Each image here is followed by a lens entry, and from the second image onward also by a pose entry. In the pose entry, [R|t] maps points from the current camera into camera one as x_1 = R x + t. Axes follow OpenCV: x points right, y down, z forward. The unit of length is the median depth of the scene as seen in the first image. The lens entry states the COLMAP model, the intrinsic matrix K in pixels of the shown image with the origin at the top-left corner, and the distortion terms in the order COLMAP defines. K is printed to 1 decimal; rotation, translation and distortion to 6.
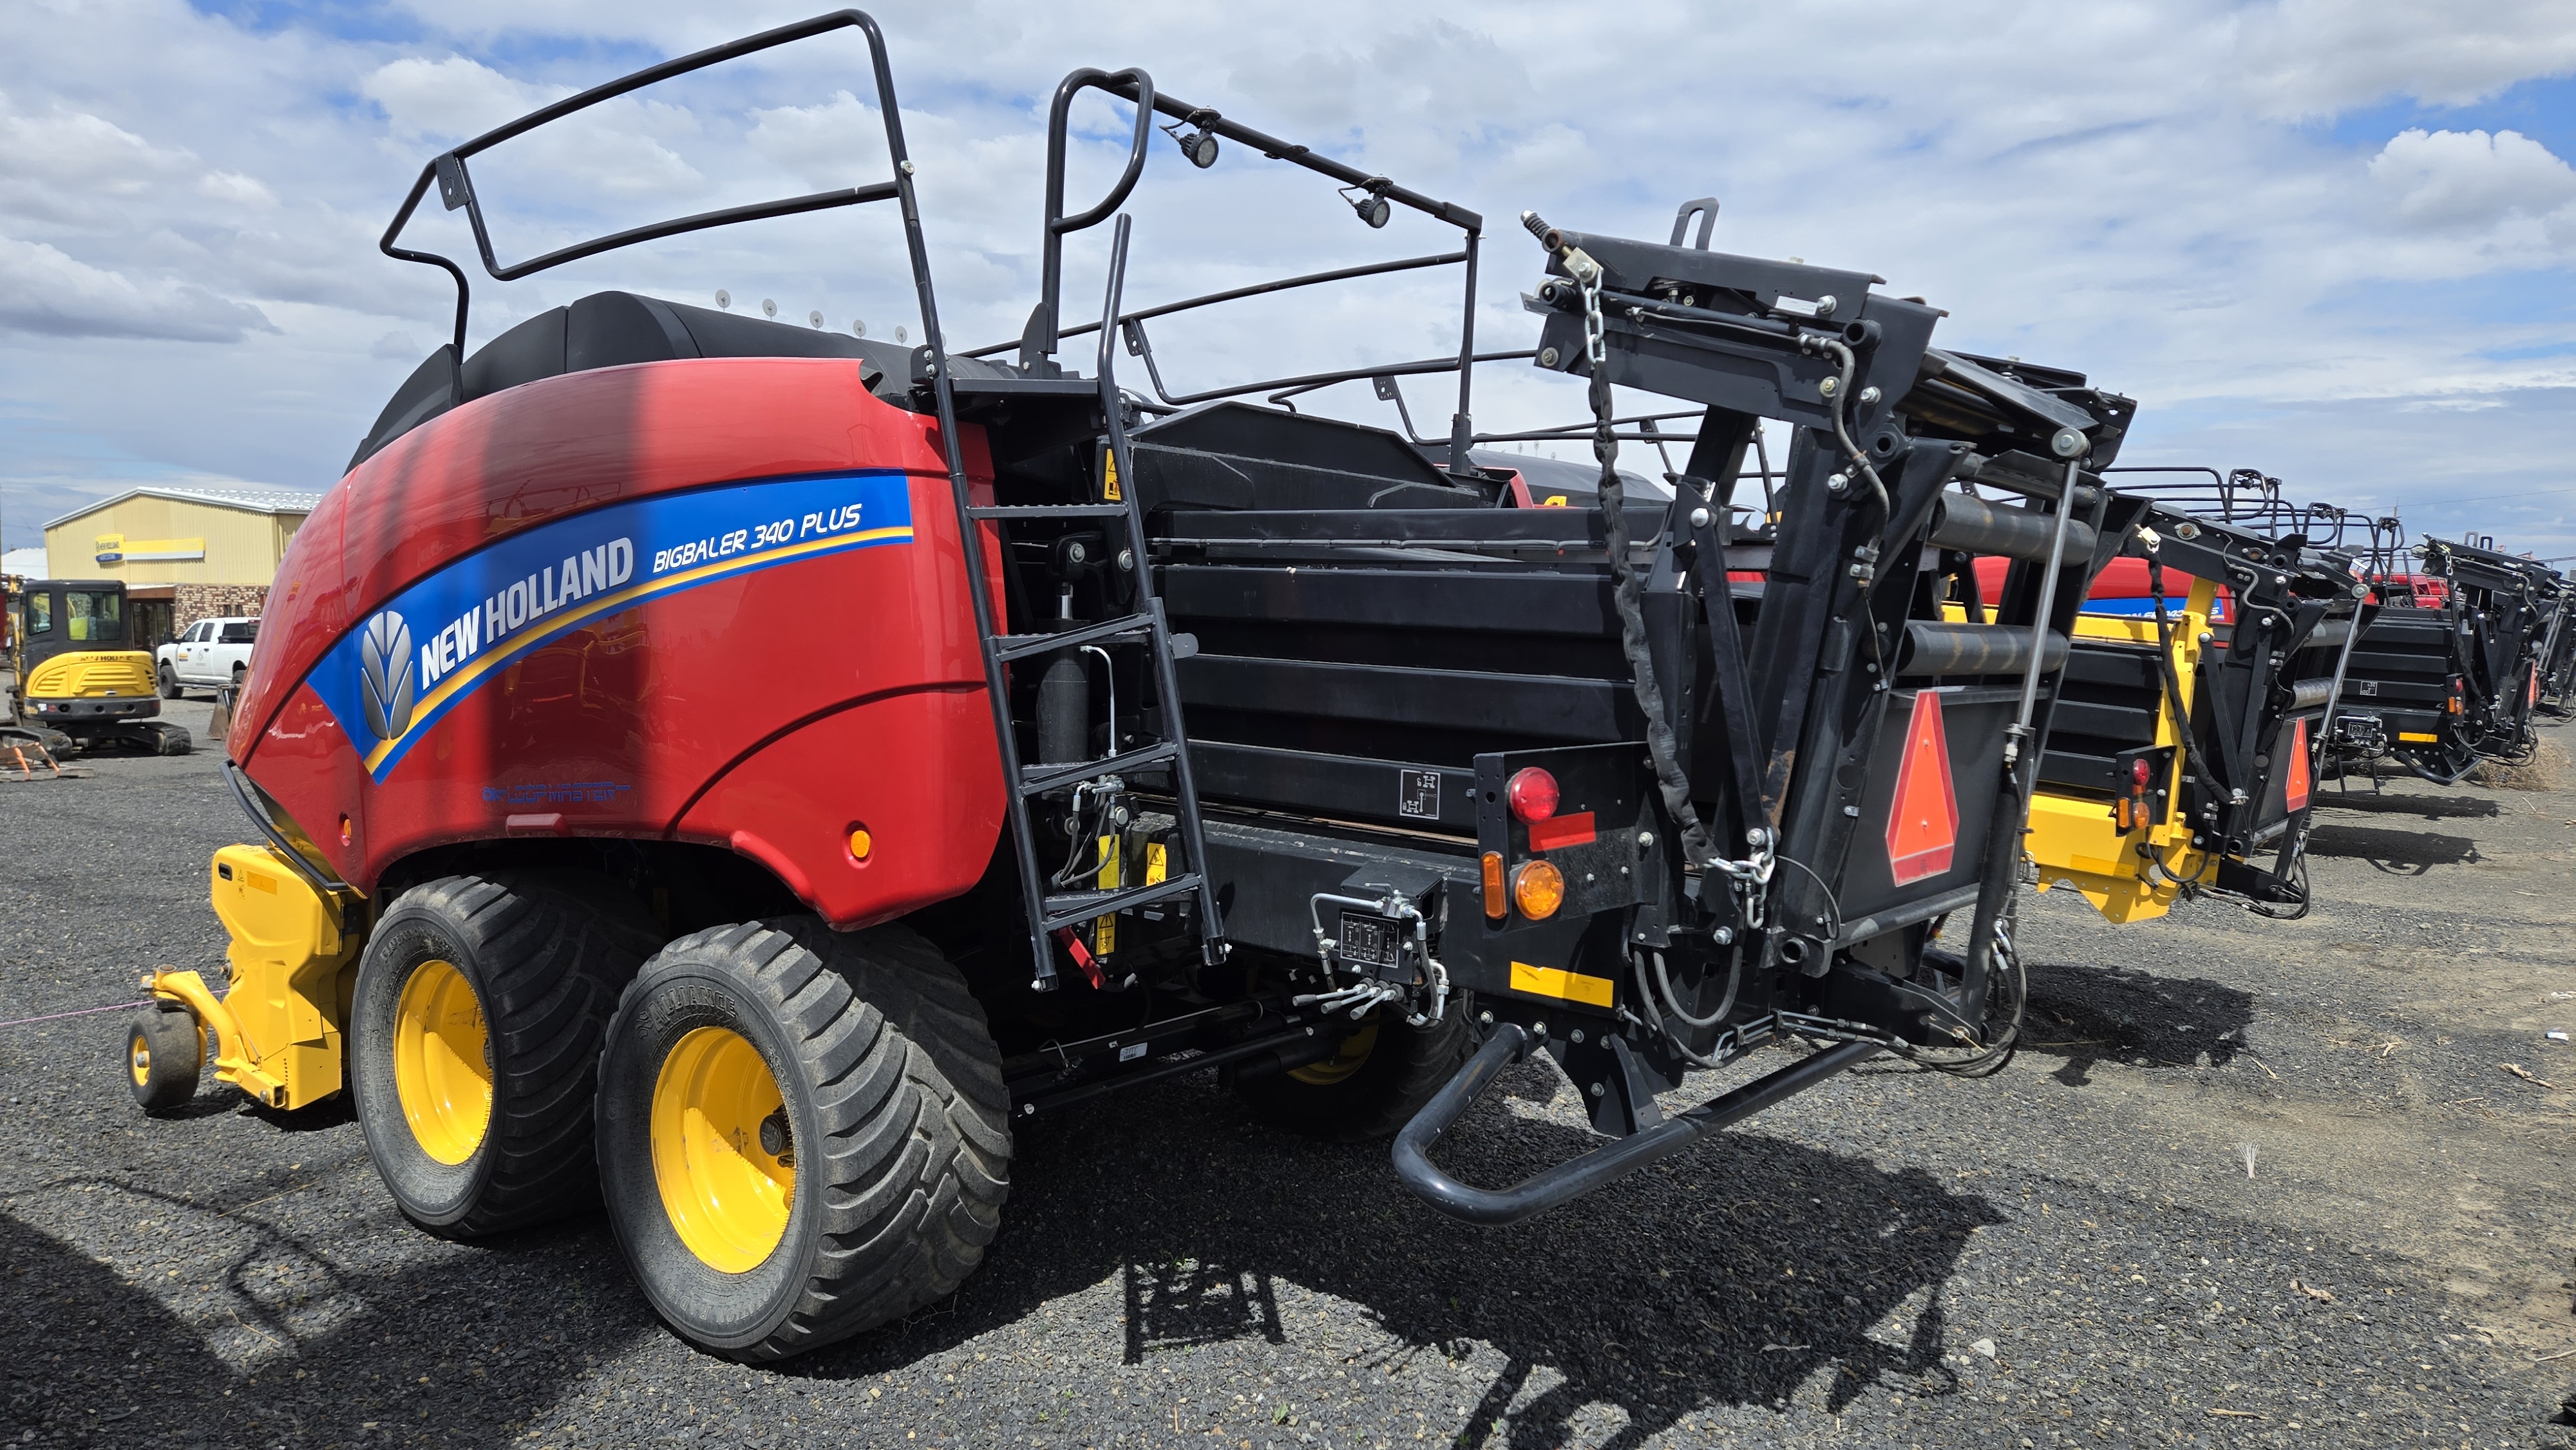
lens RADIAL K [[1734.2, 0, 1254.2], [0, 1734.2, 728.9], [0, 0, 1]] dist [0.094255, -0.094457]
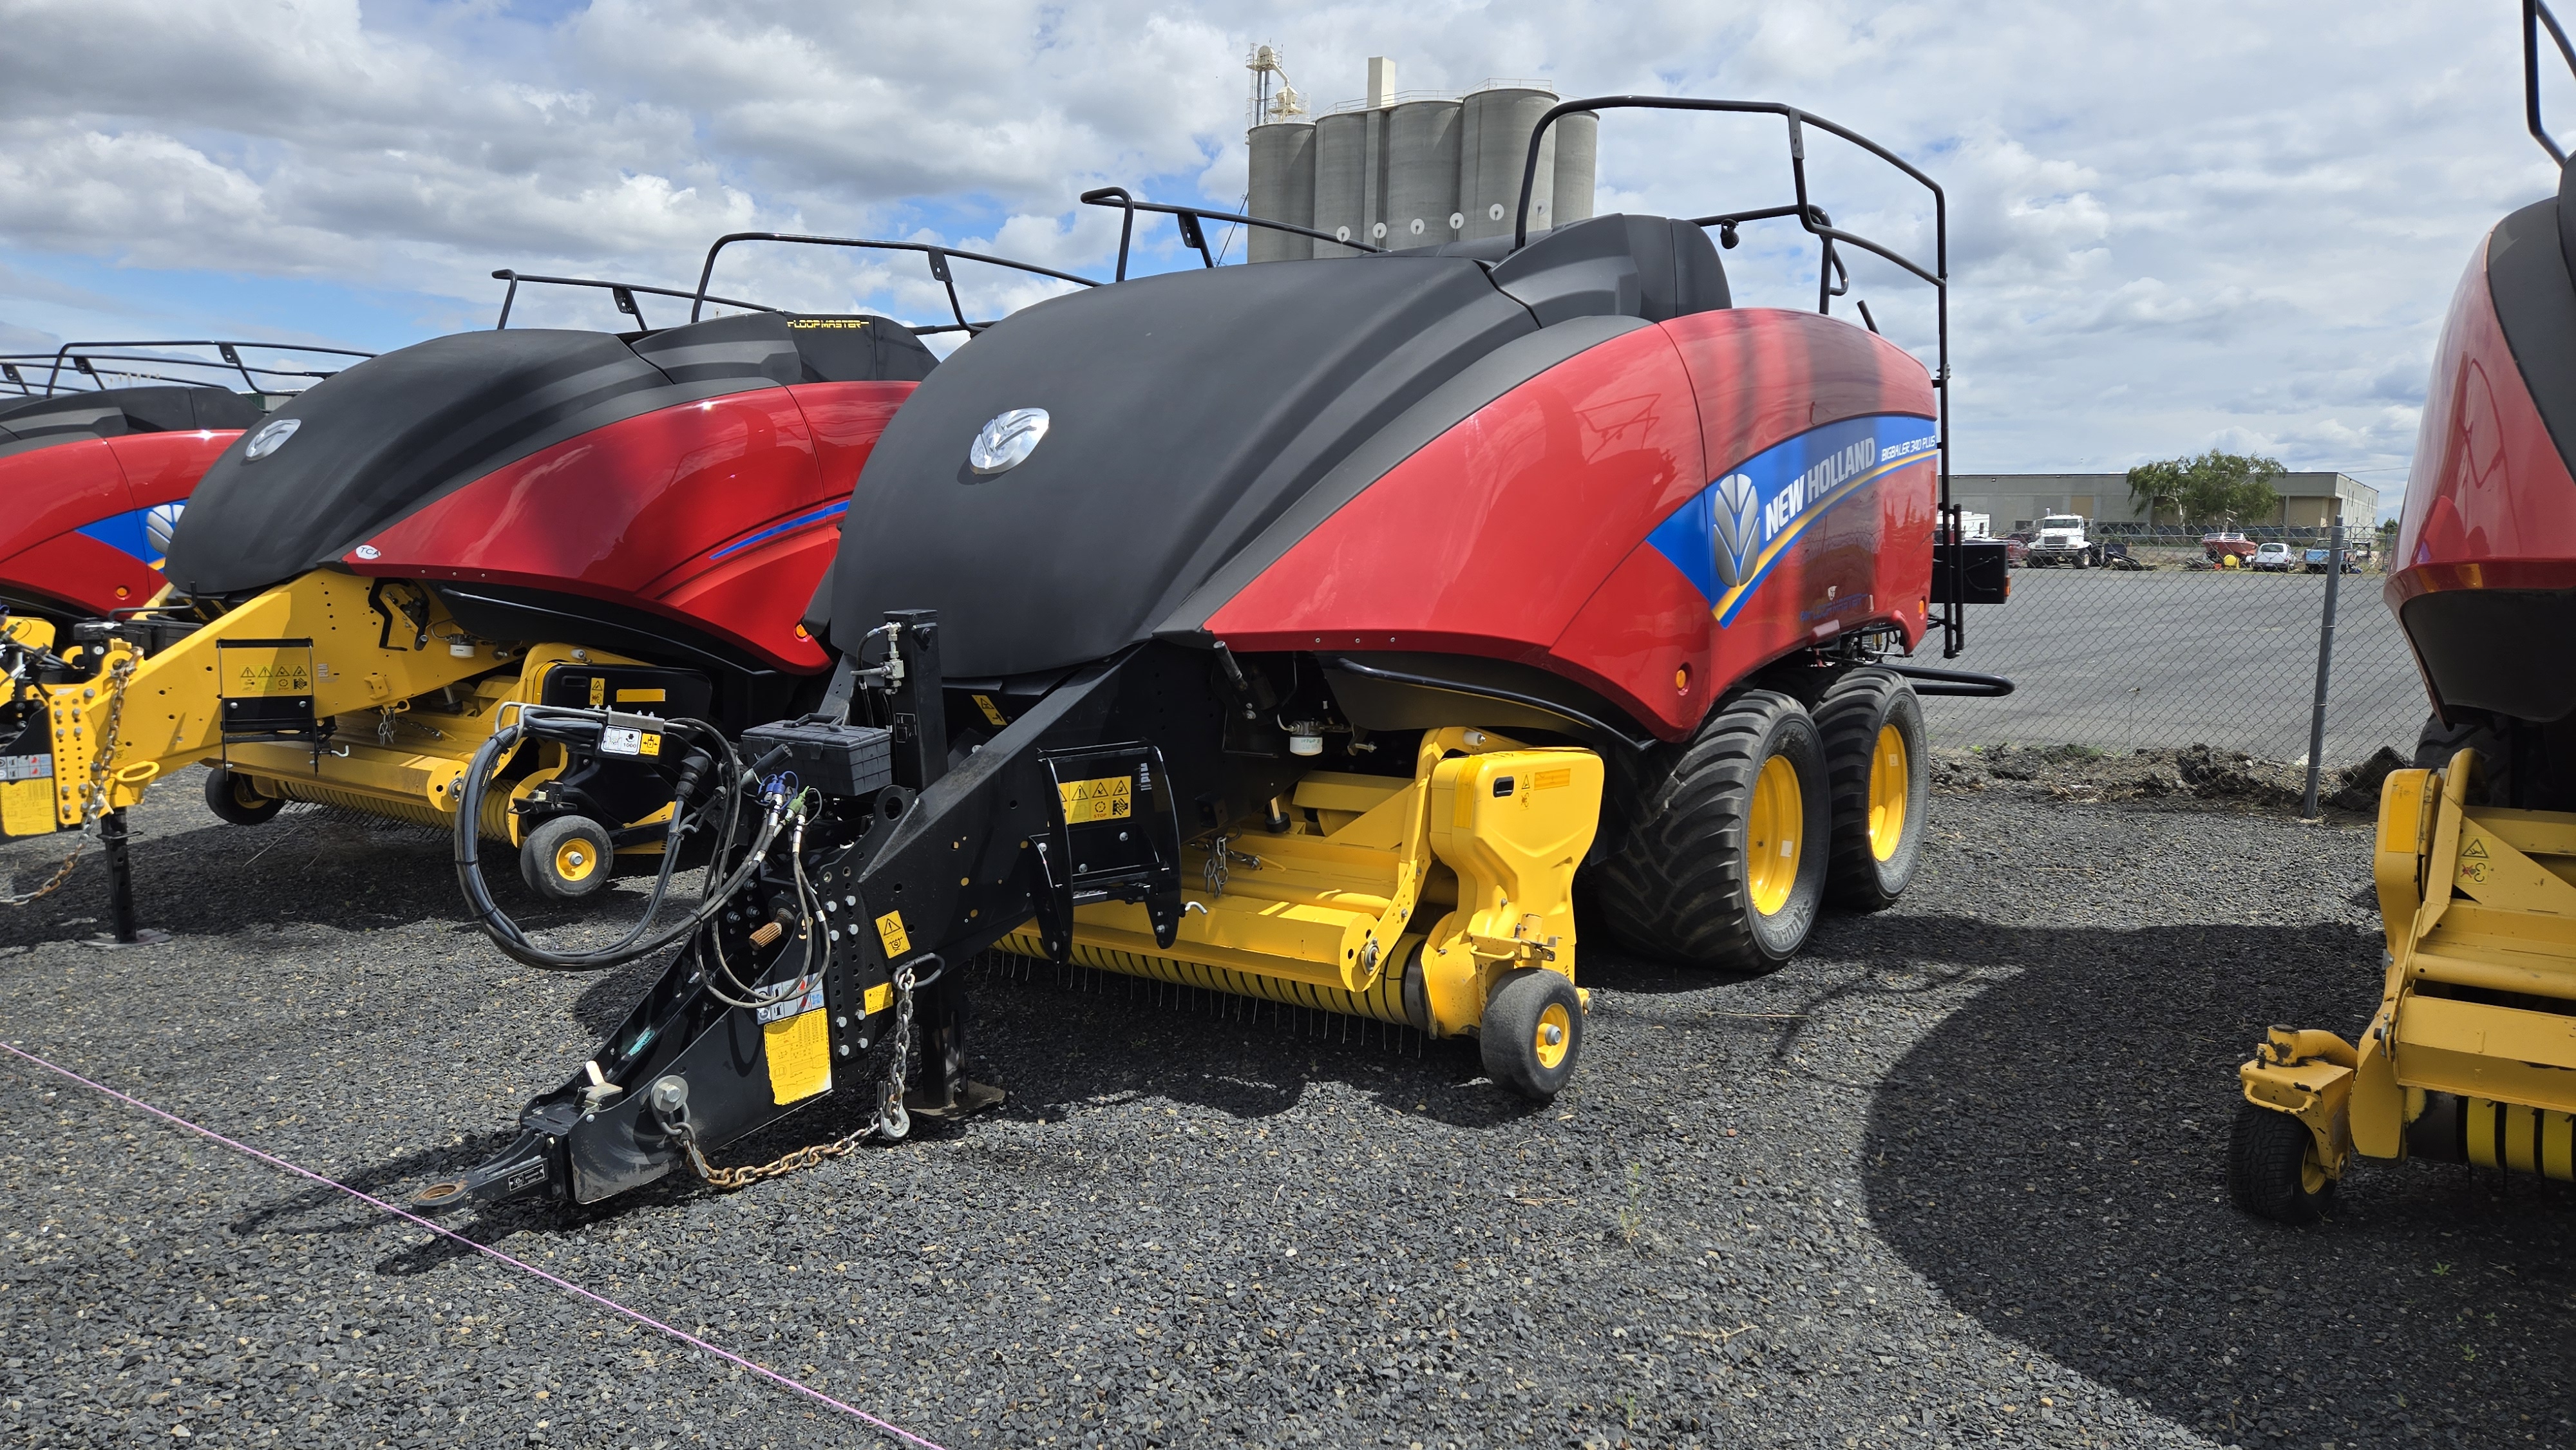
lens RADIAL K [[1734.2, 0, 1254.2], [0, 1734.2, 728.9], [0, 0, 1]] dist [0.094255, -0.094457]
pose [[-0.059486, -0.120570, 0.990921, -1.735866], [0.045713, 0.991308, 0.123361, -0.061438], [-0.997182, 0.052636, -0.053457, 1.482418]]
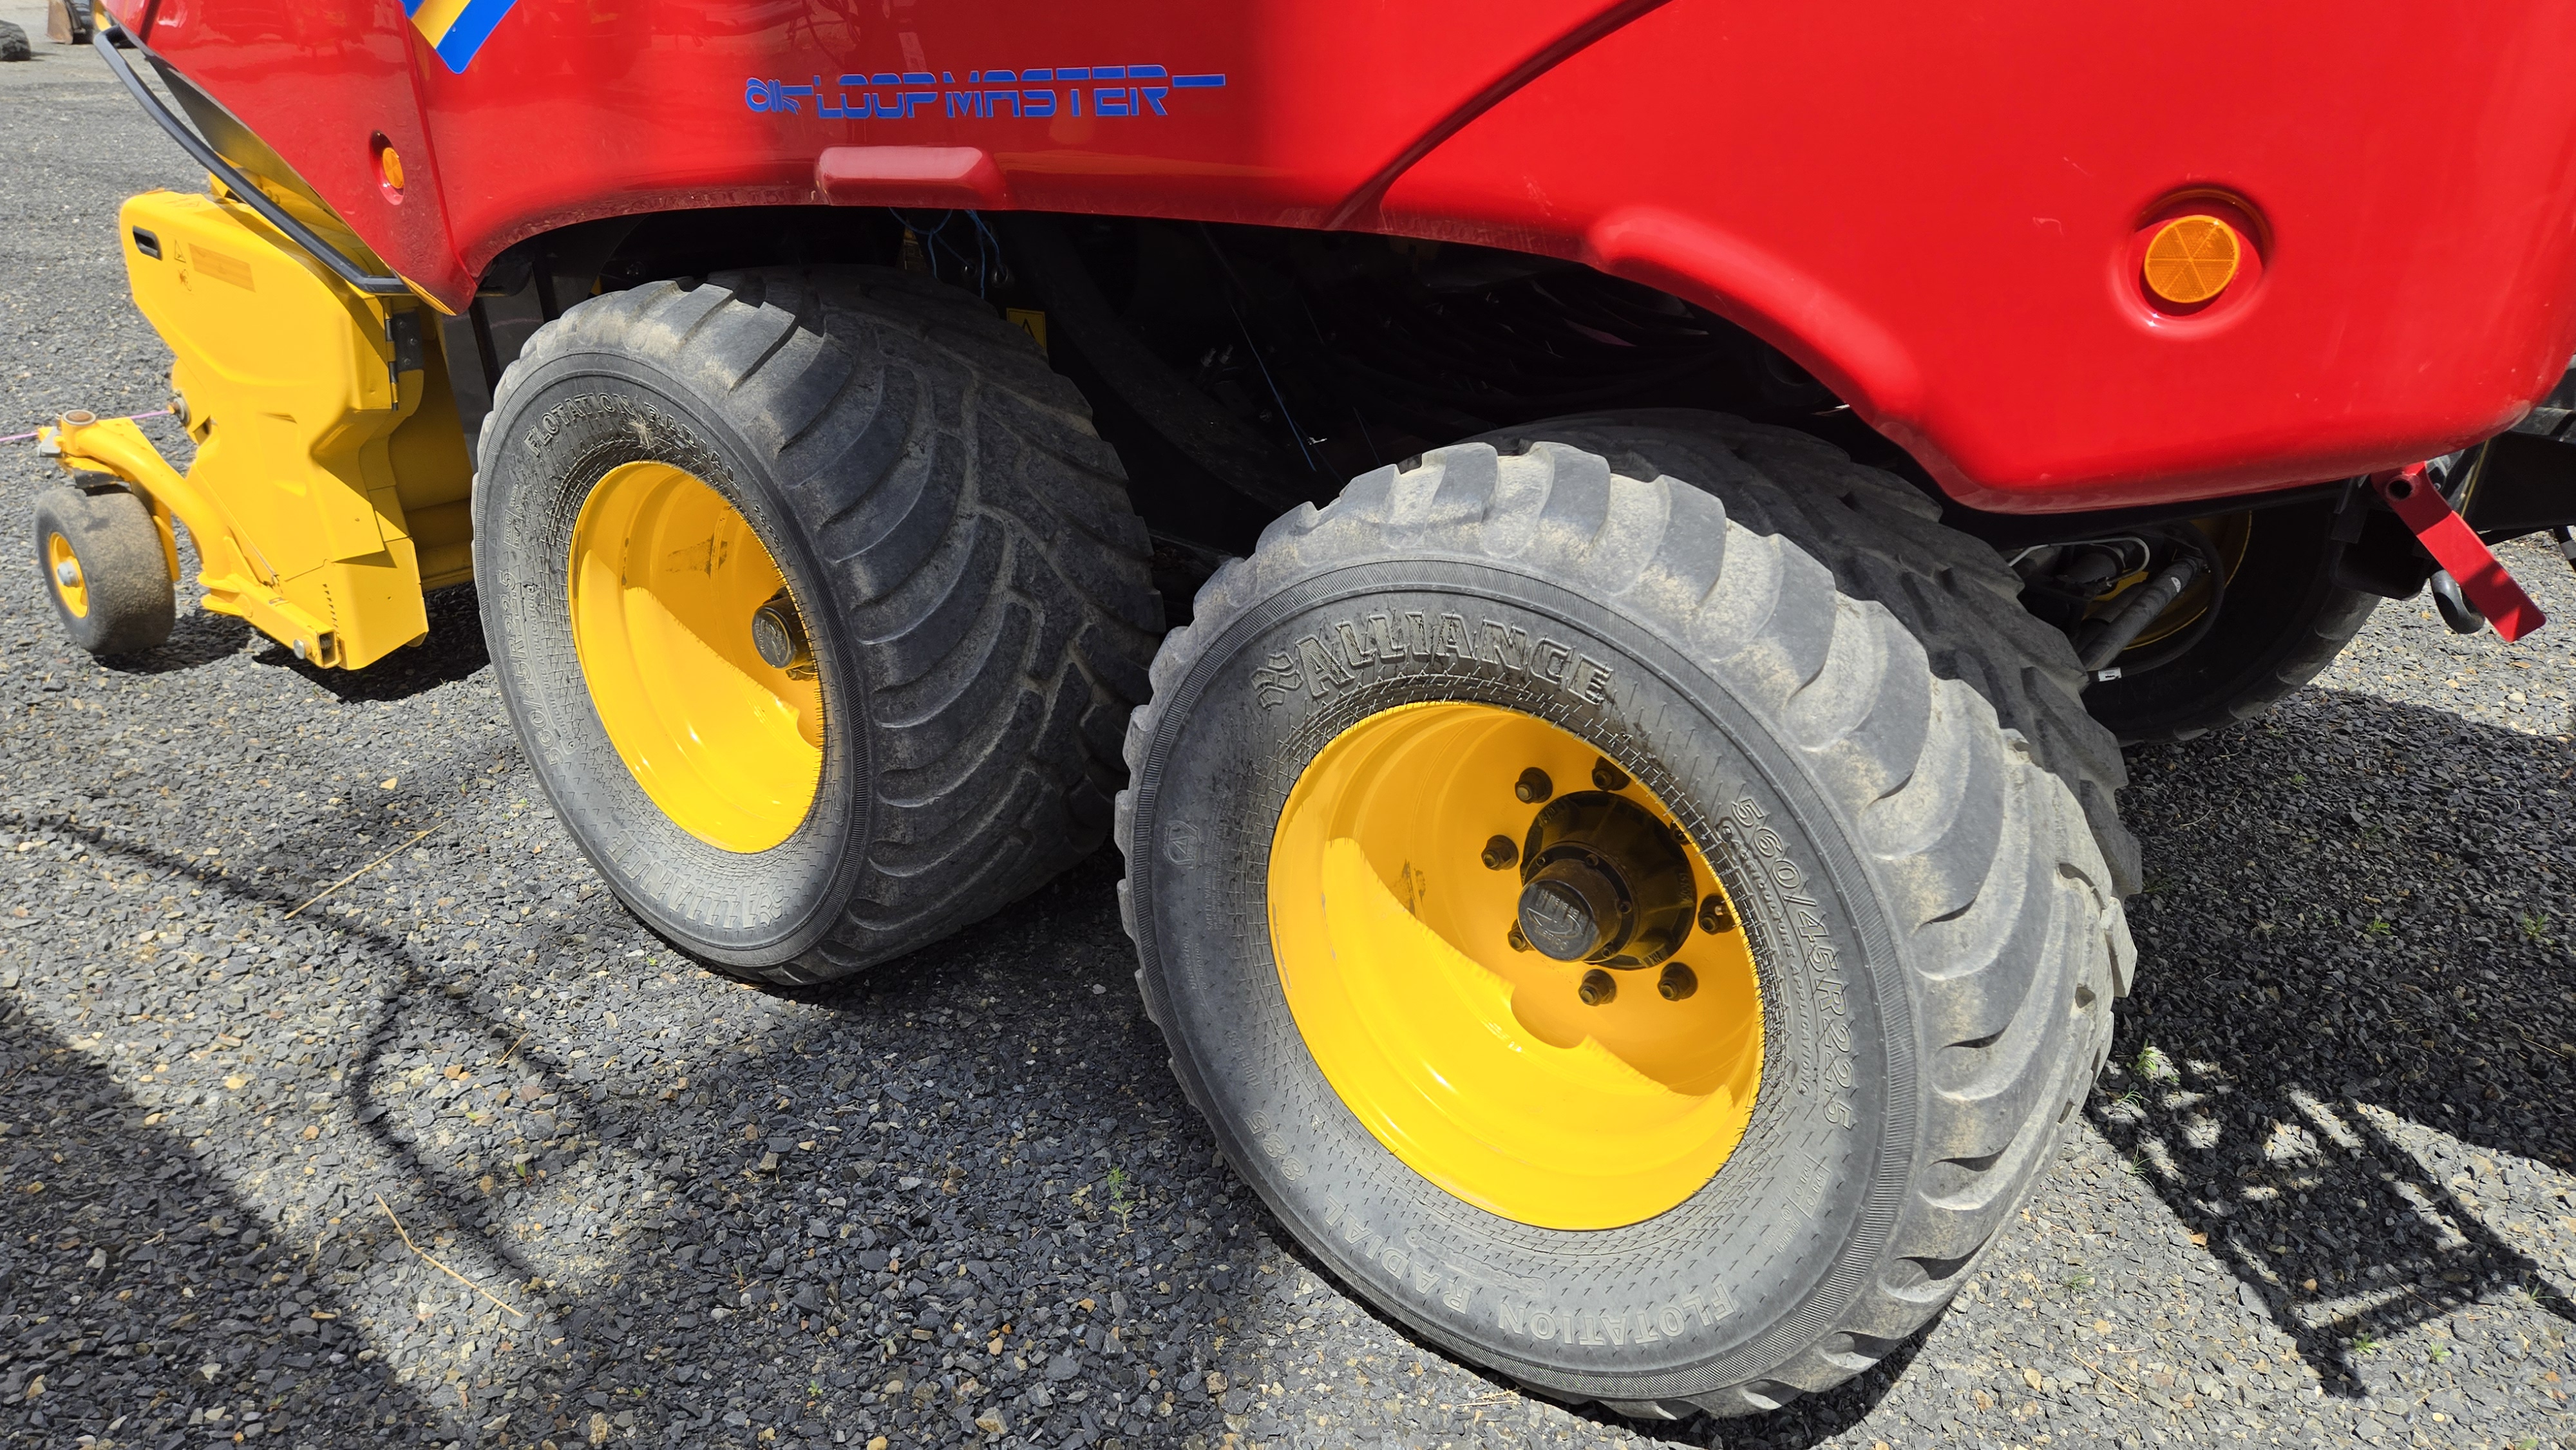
lens RADIAL K [[1734.2, 0, 1254.2], [0, 1734.2, 728.9], [0, 0, 1]] dist [0.094255, -0.094457]
pose [[0.999254, 0.007526, 0.037890, -0.328428], [-0.020250, 0.937331, 0.347850, 0.029799], [-0.032898, -0.348358, 0.936784, 0.535600]]
